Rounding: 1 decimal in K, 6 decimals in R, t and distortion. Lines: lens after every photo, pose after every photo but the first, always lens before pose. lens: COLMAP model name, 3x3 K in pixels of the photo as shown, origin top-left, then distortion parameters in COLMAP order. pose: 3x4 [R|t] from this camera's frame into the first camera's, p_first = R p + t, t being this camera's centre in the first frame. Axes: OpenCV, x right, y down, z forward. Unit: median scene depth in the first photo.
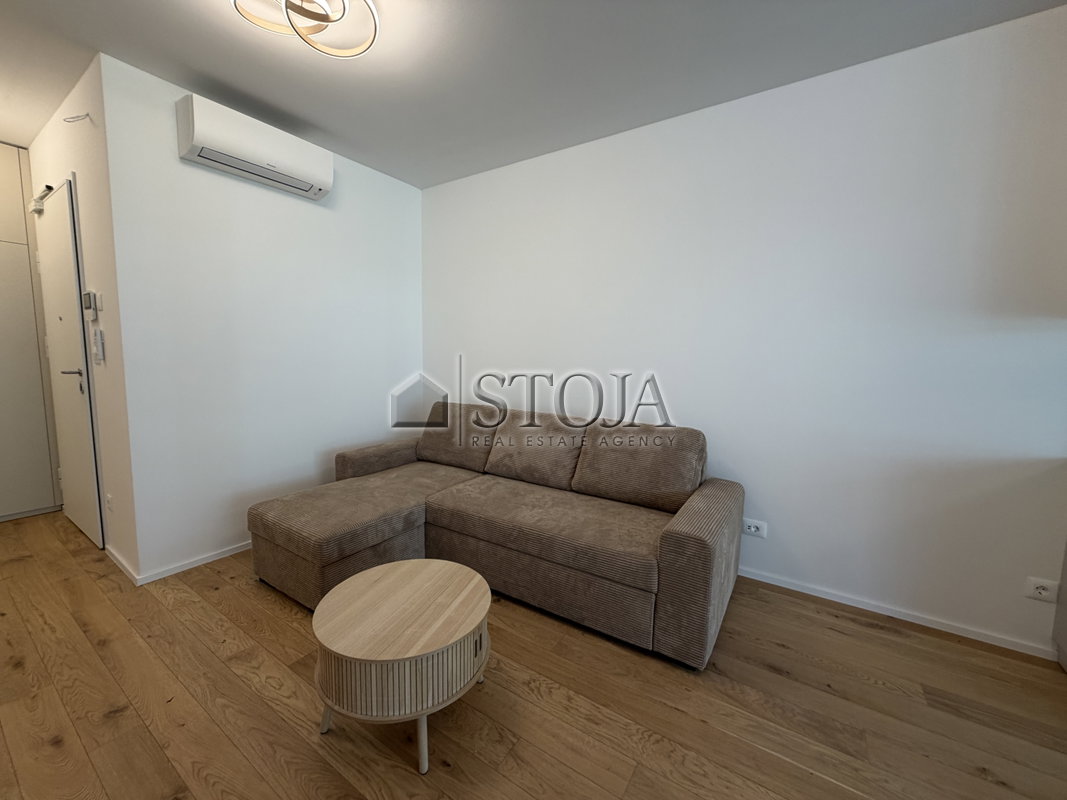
lens RADIAL K [[426.0, 0, 529.2], [0, 426.0, 397.2], [0, 0, 1]] dist [0.000998, 0.000053]
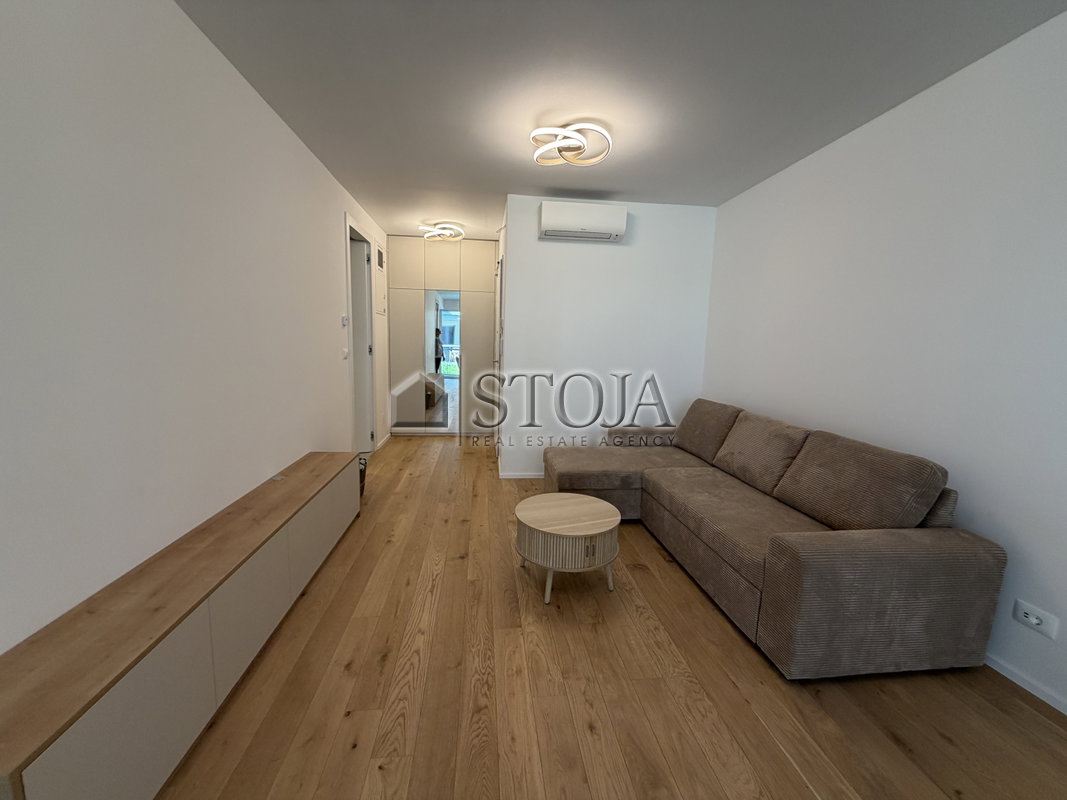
lens RADIAL K [[426.0, 0, 529.2], [0, 426.0, 397.2], [0, 0, 1]] dist [0.000998, 0.000053]
pose [[0.643368, 0.101637, -0.758780, 0.499991], [-0.095116, 0.994080, 0.052507, -0.013866], [0.759625, 0.038391, 0.649227, -0.105431]]
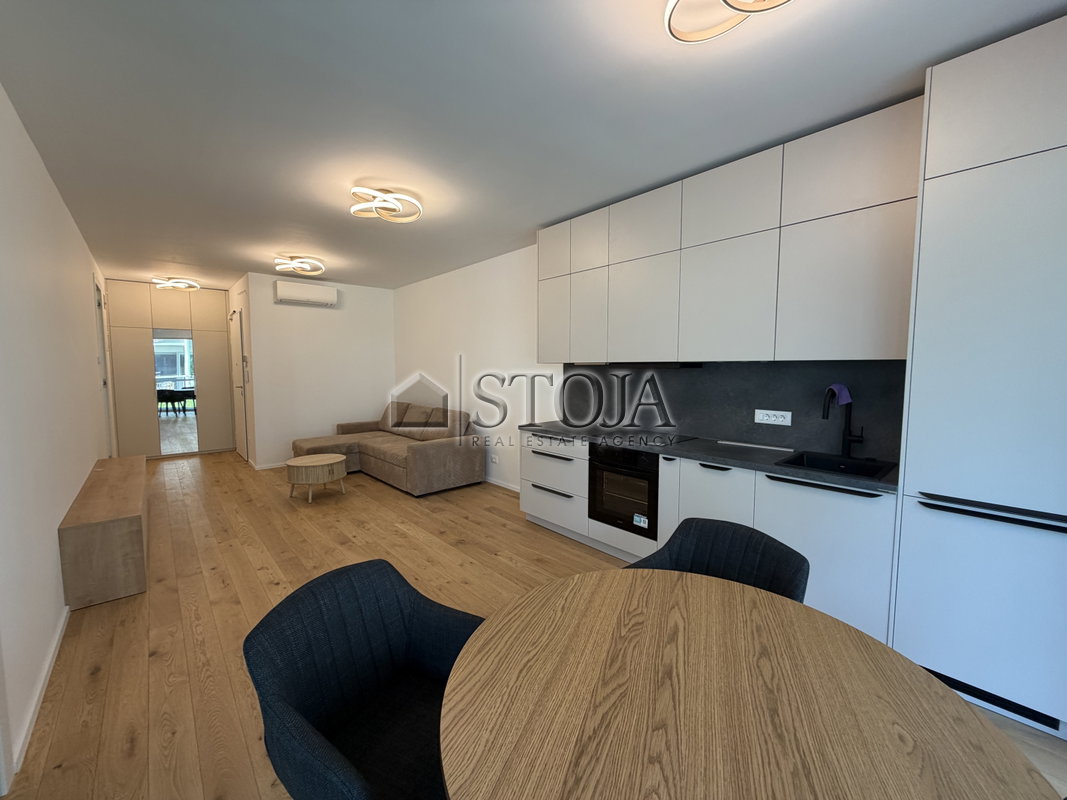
lens RADIAL K [[426.0, 0, 529.2], [0, 426.0, 397.2], [0, 0, 1]] dist [0.000998, 0.000053]
pose [[0.967238, 0.000641, -0.253871, 1.255634], [-0.009165, 0.999433, -0.032394, 0.069279], [0.253706, 0.033659, 0.966696, -1.017803]]
